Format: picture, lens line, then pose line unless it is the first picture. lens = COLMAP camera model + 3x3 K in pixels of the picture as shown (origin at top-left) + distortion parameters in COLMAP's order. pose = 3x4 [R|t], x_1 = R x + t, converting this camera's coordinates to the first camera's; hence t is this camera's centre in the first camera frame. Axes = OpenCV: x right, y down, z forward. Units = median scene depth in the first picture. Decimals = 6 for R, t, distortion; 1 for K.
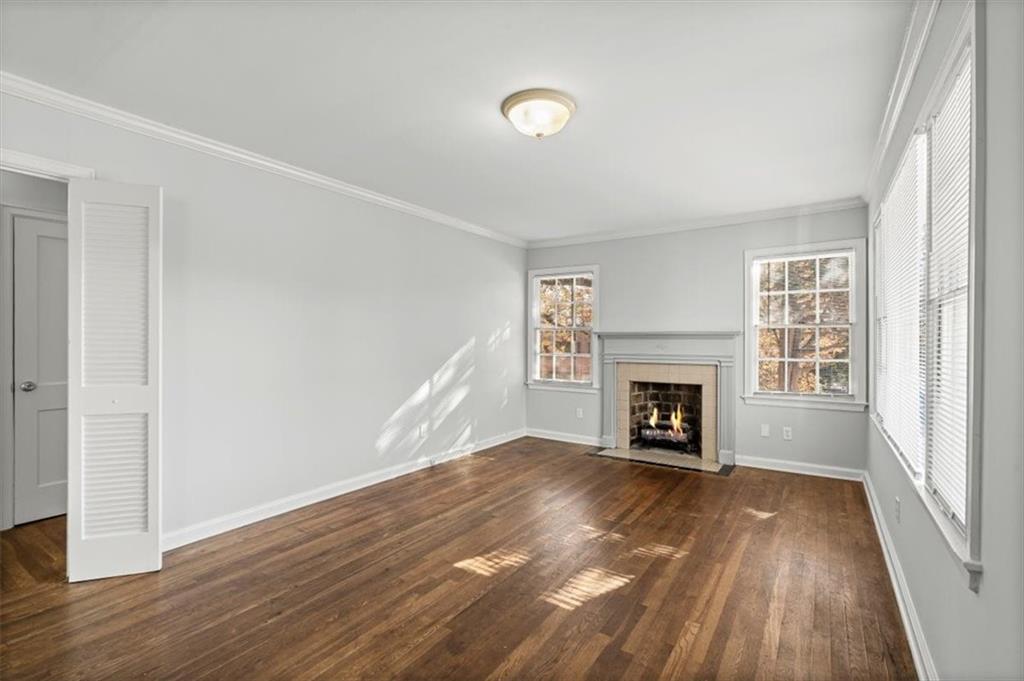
lens RADIAL K [[469.7, 0, 510.2], [0, 469.7, 343.0], [0, 0, 1]] dist [-0.006467, 0.000765]
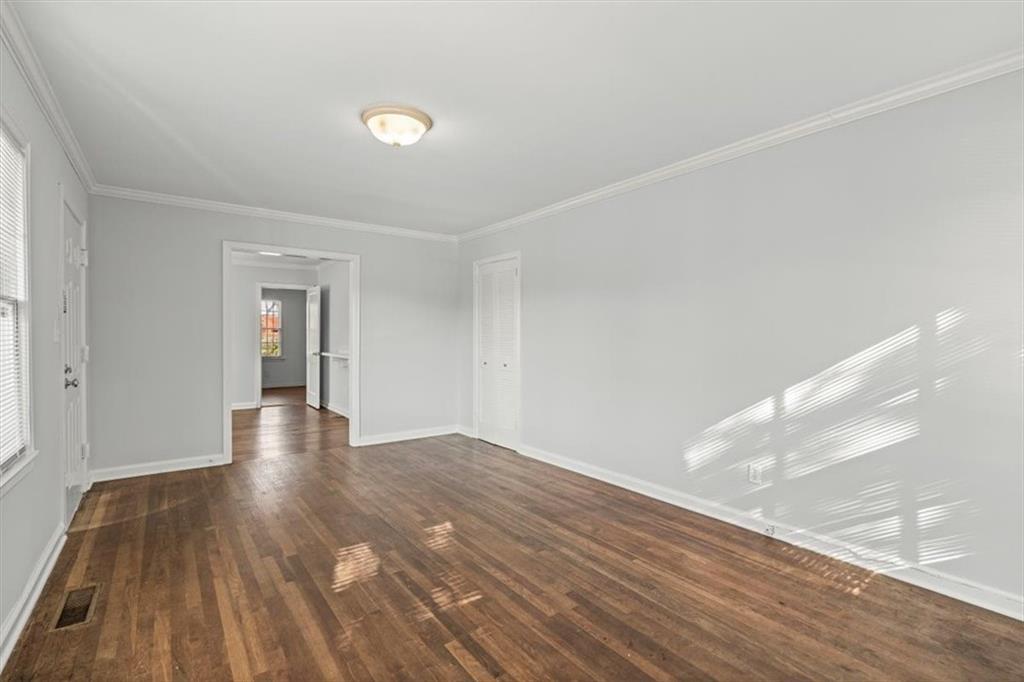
lens RADIAL K [[469.7, 0, 510.2], [0, 469.7, 343.5], [0, 0, 1]] dist [-0.006467, 0.000765]
pose [[-0.340980, 0.012471, -0.939988, 0.748326], [-0.007697, 0.999841, 0.016058, -0.005346], [0.940039, 0.012710, -0.340830, 1.227562]]
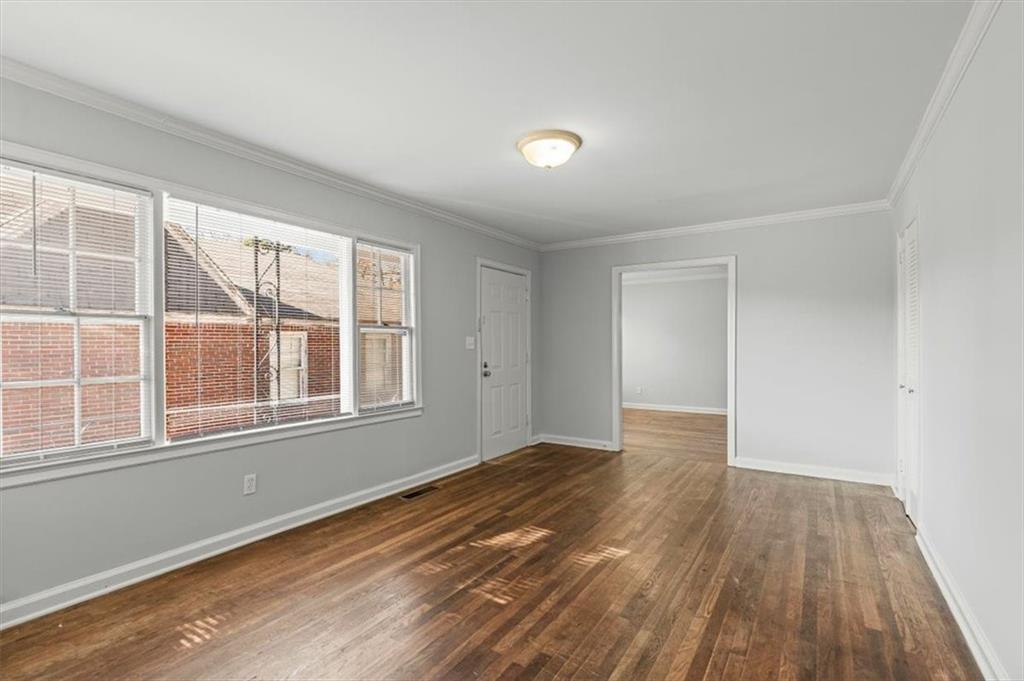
lens RADIAL K [[469.7, 0, 510.2], [0, 469.7, 343.0], [0, 0, 1]] dist [-0.006467, 0.000765]
pose [[-0.999936, -0.001107, -0.011277, 0.128729], [-0.001120, 0.999999, 0.001147, -0.007975], [0.011276, 0.001160, -0.999936, 1.644129]]
